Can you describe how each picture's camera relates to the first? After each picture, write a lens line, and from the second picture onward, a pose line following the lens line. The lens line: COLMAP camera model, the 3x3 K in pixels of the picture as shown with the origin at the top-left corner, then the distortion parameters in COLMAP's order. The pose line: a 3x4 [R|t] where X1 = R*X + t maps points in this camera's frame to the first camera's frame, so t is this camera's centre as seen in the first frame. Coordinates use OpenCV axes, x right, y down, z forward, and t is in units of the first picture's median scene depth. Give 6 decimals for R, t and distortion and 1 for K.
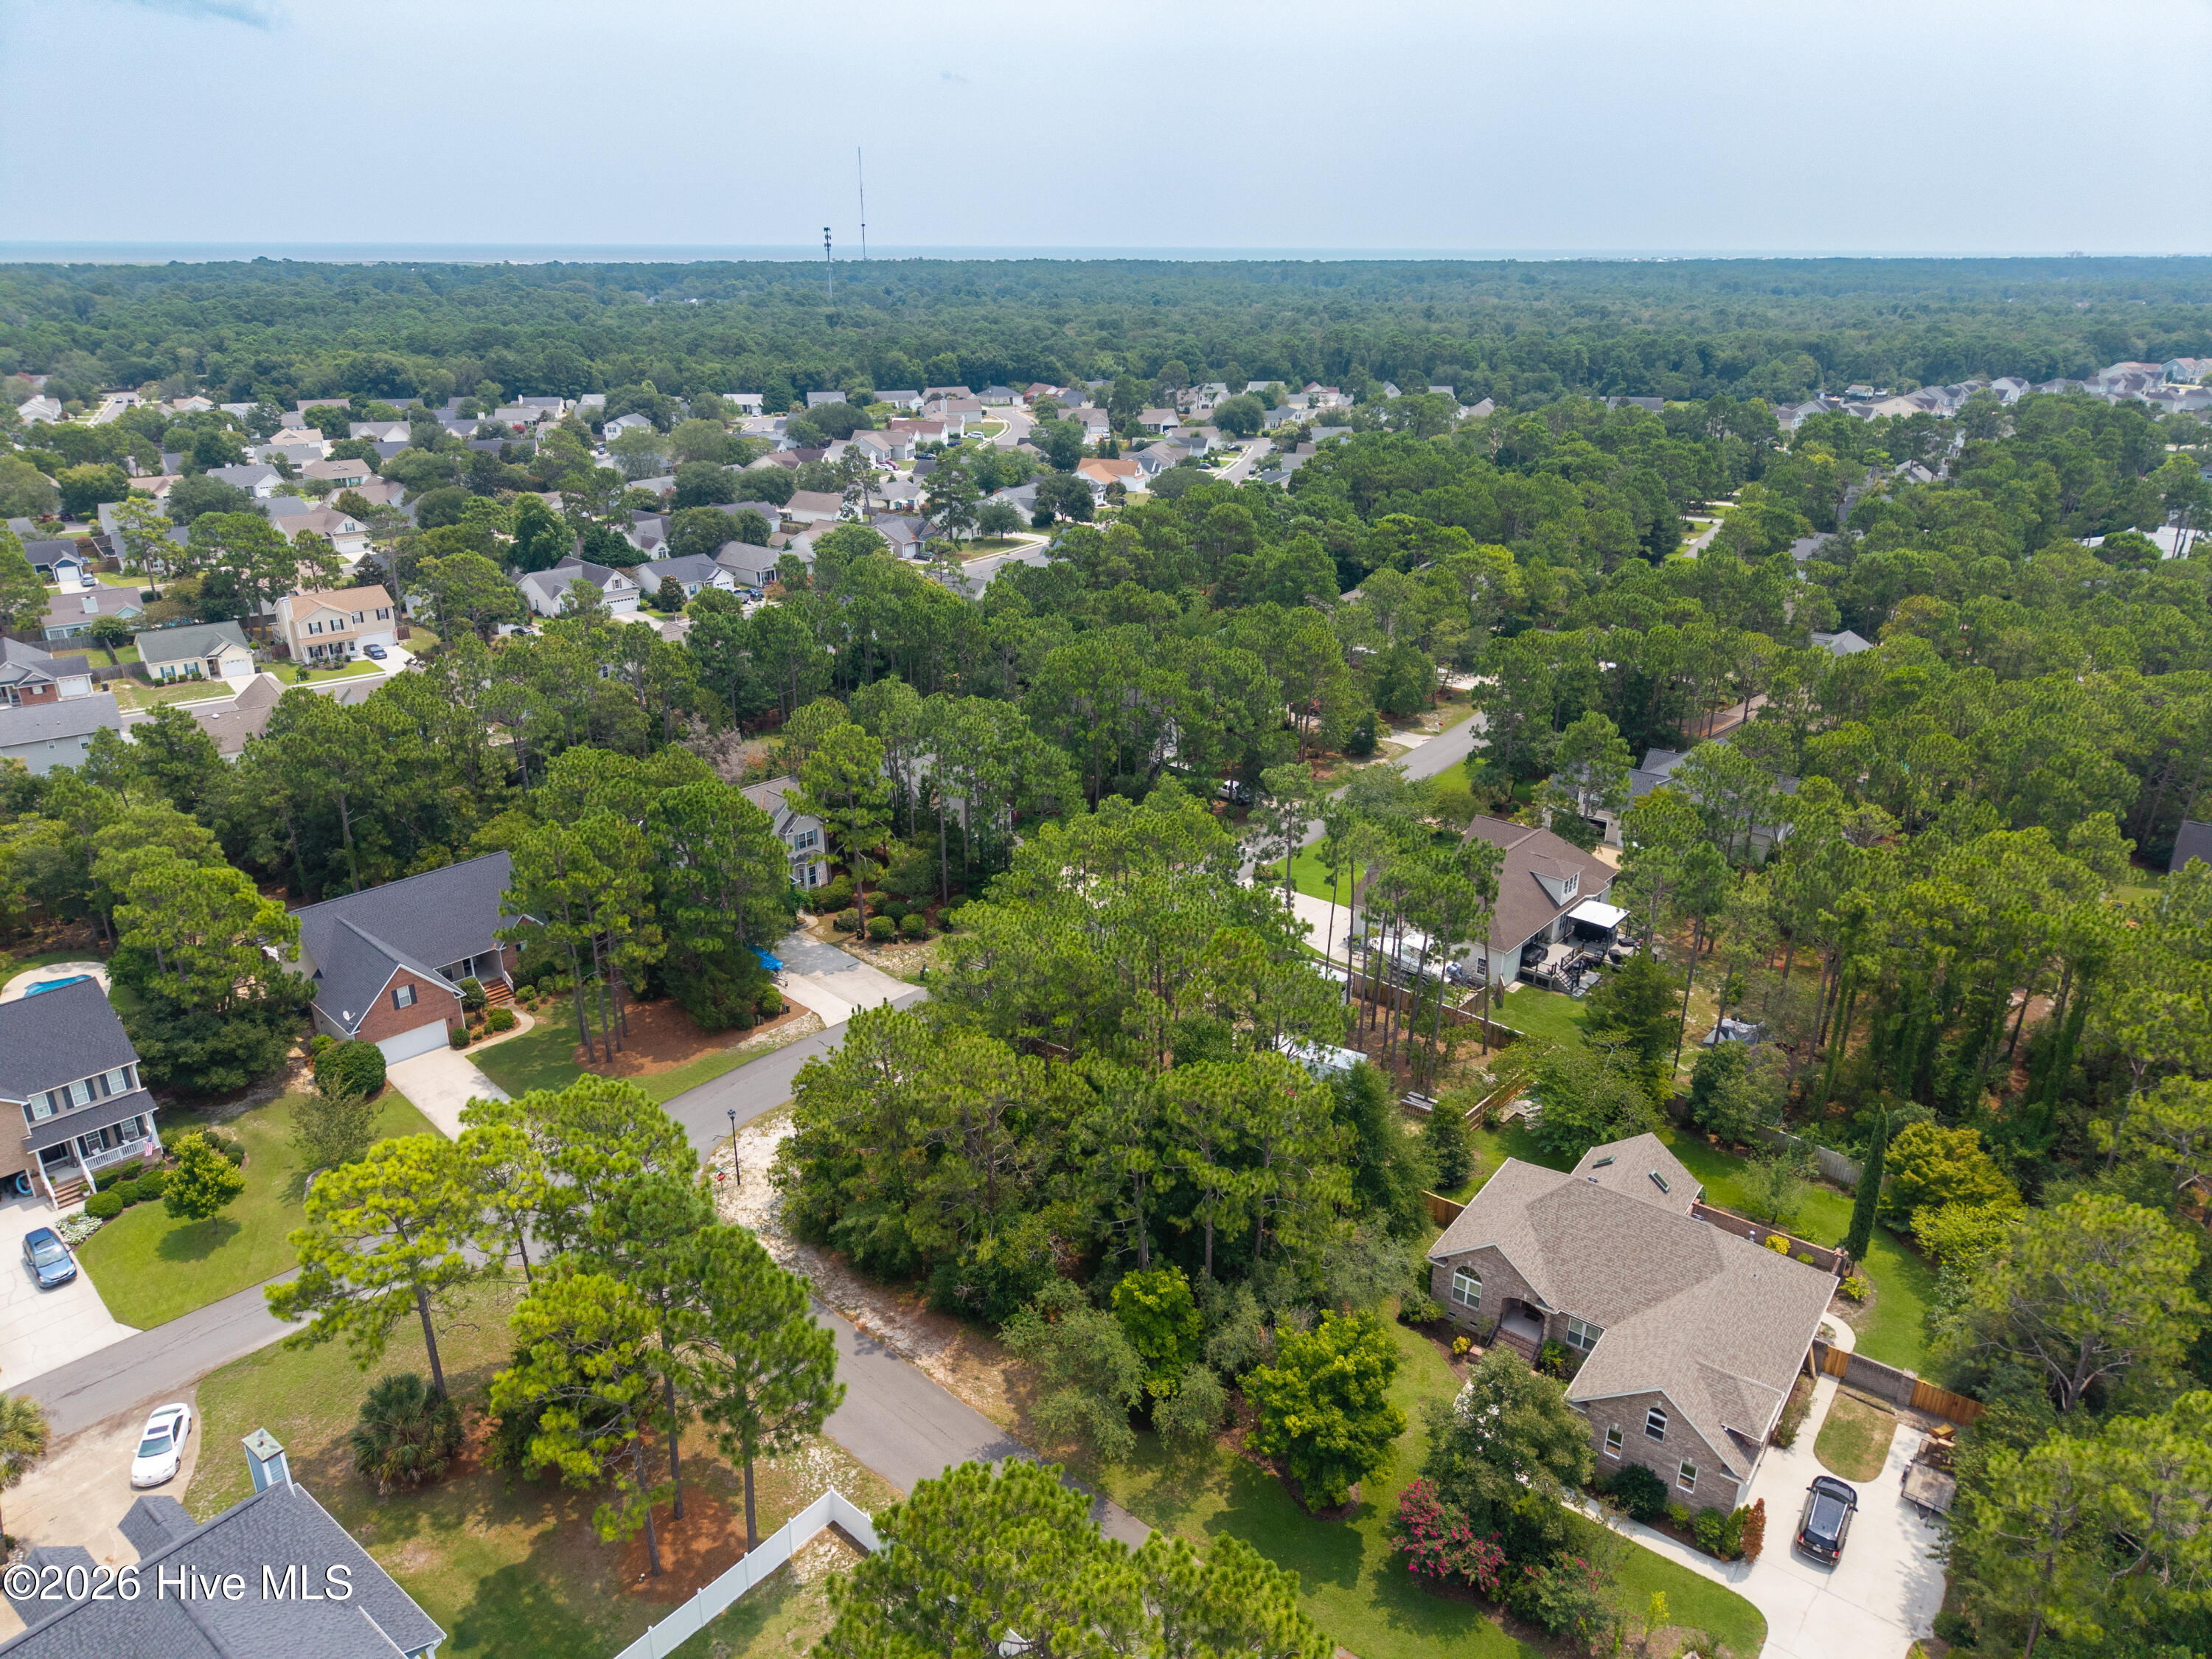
lens RADIAL K [[1477.1, 0, 1106.0], [0, 1477.1, 829.5], [0, 0, 1]] dist [0.038983, -0.001452]
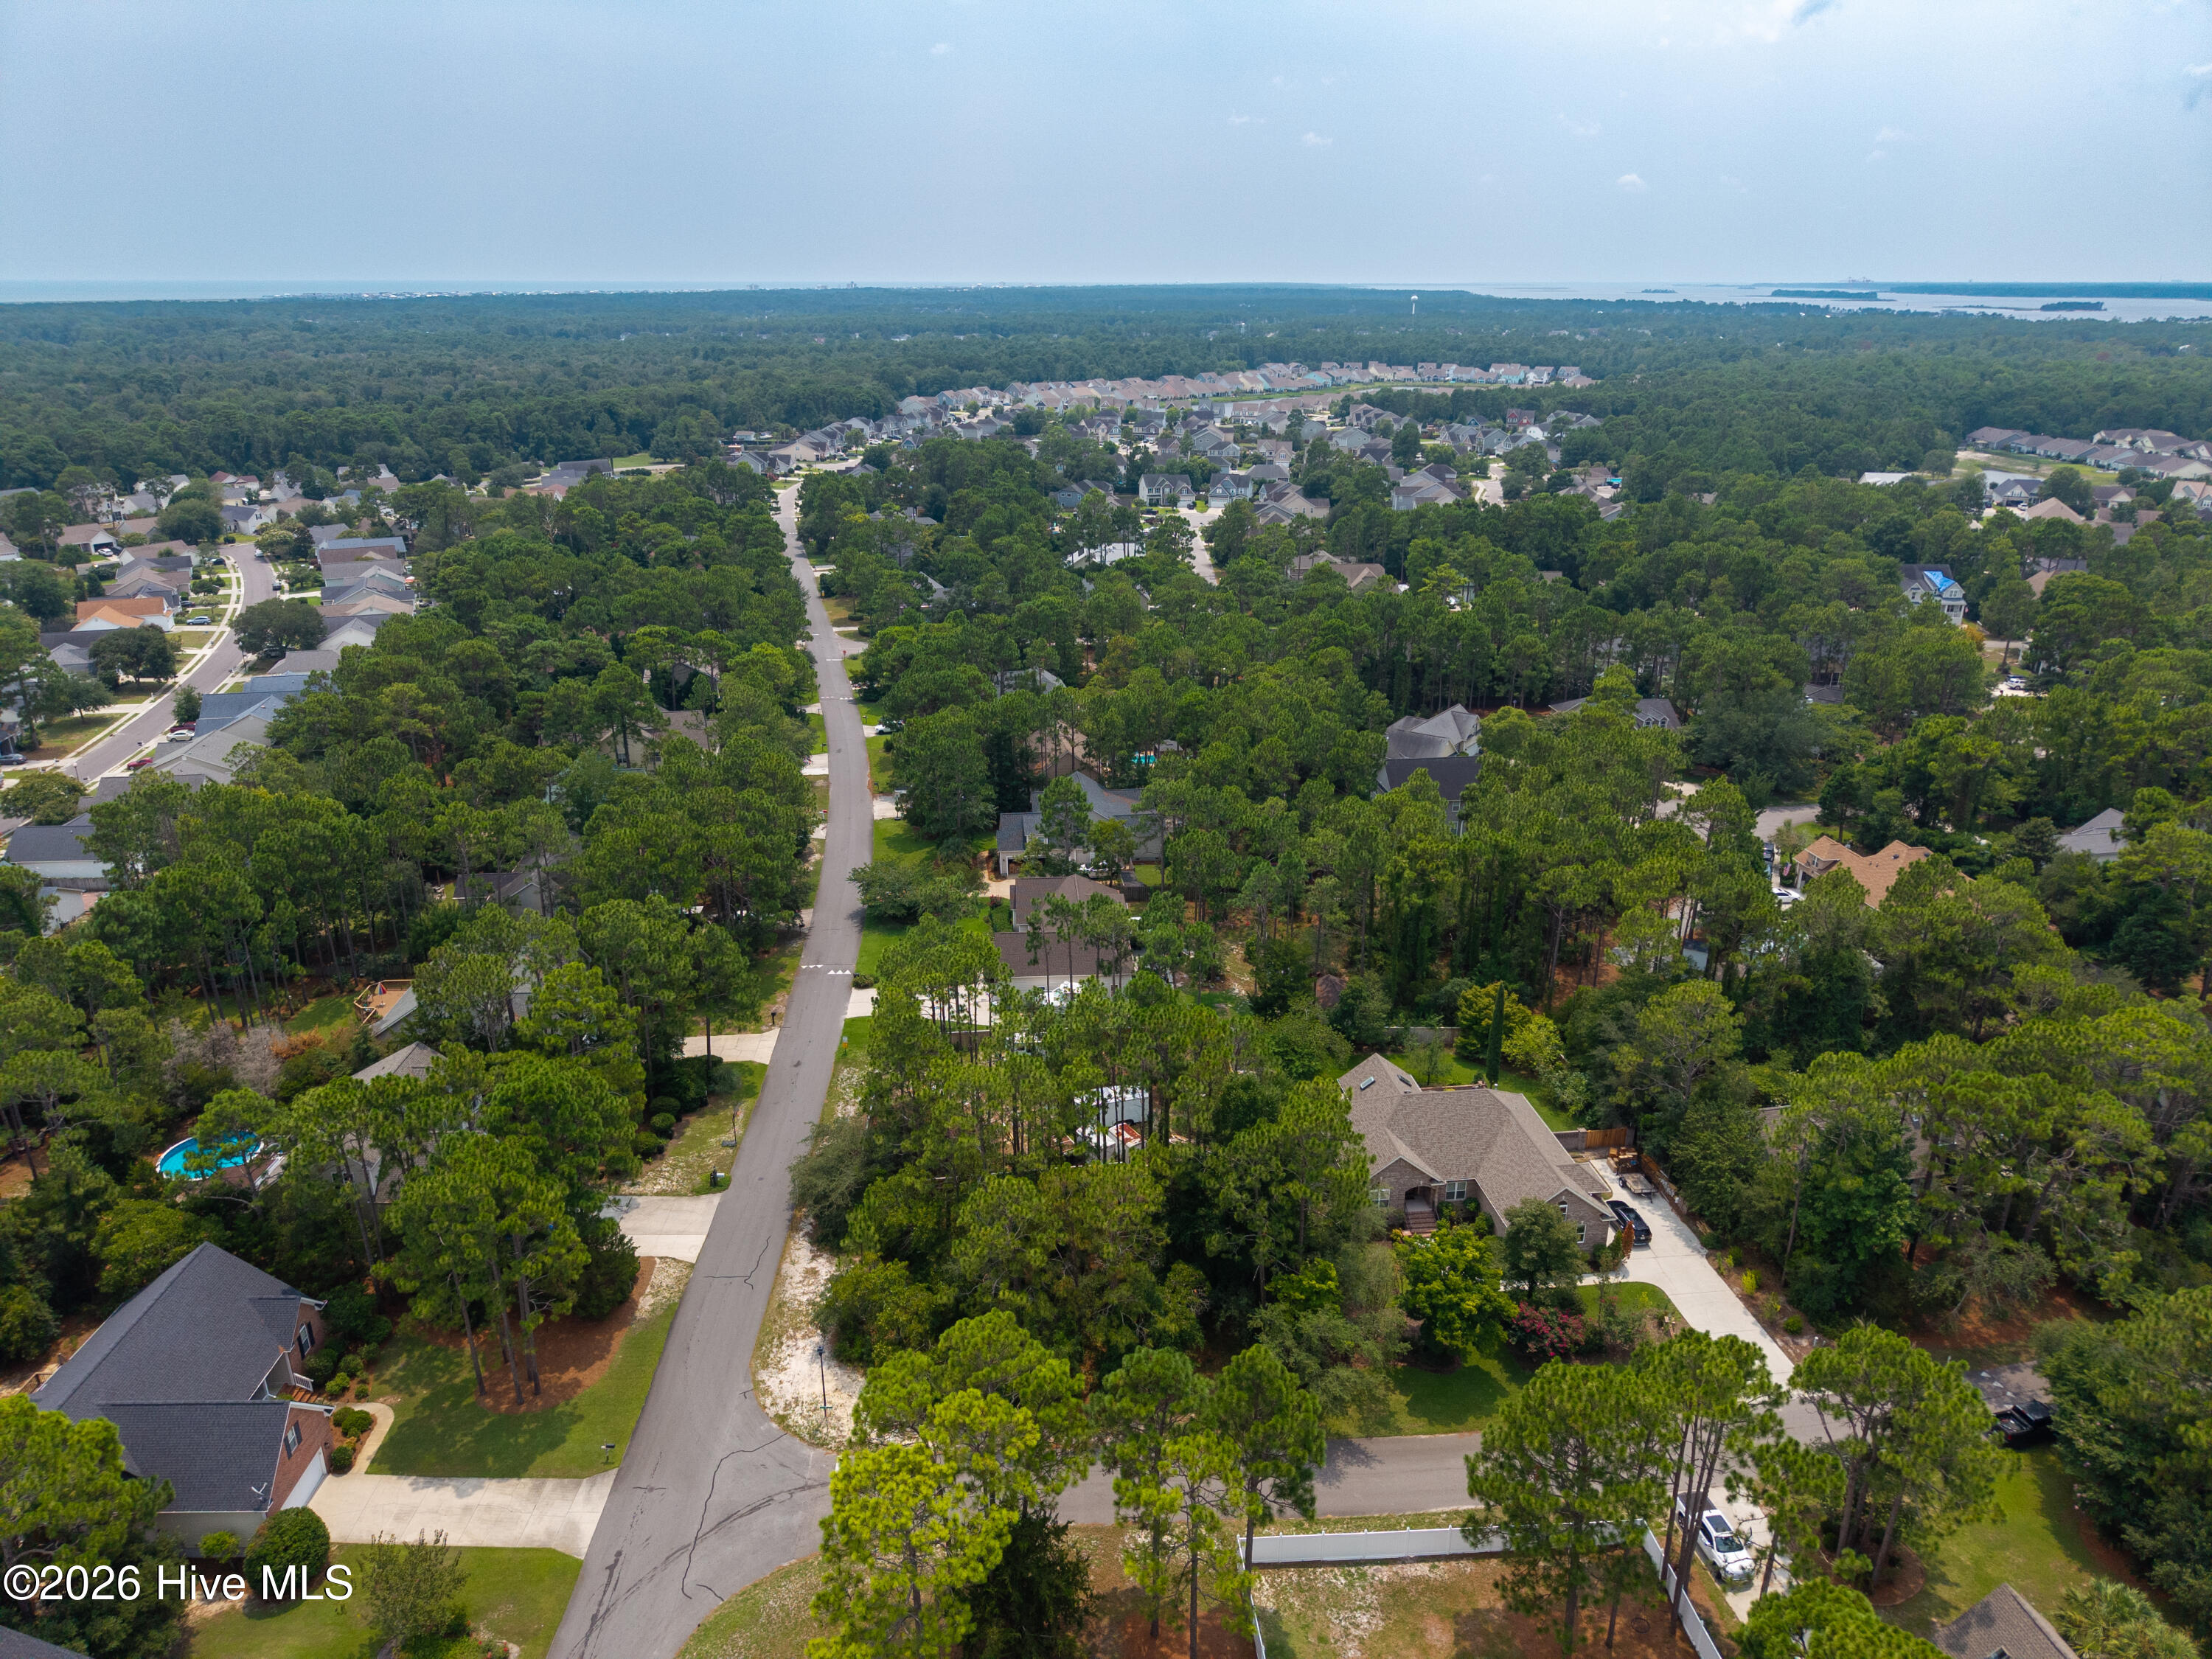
lens RADIAL K [[1485.5, 0, 1093.9], [0, 1485.5, 829.7], [0, 0, 1]] dist [0.010290, -0.006095]
pose [[0.721186, -0.250322, 0.645934, -0.579051], [0.260783, 0.961941, 0.081621, -0.158827], [-0.641781, 0.109585, 0.759018, 0.048061]]
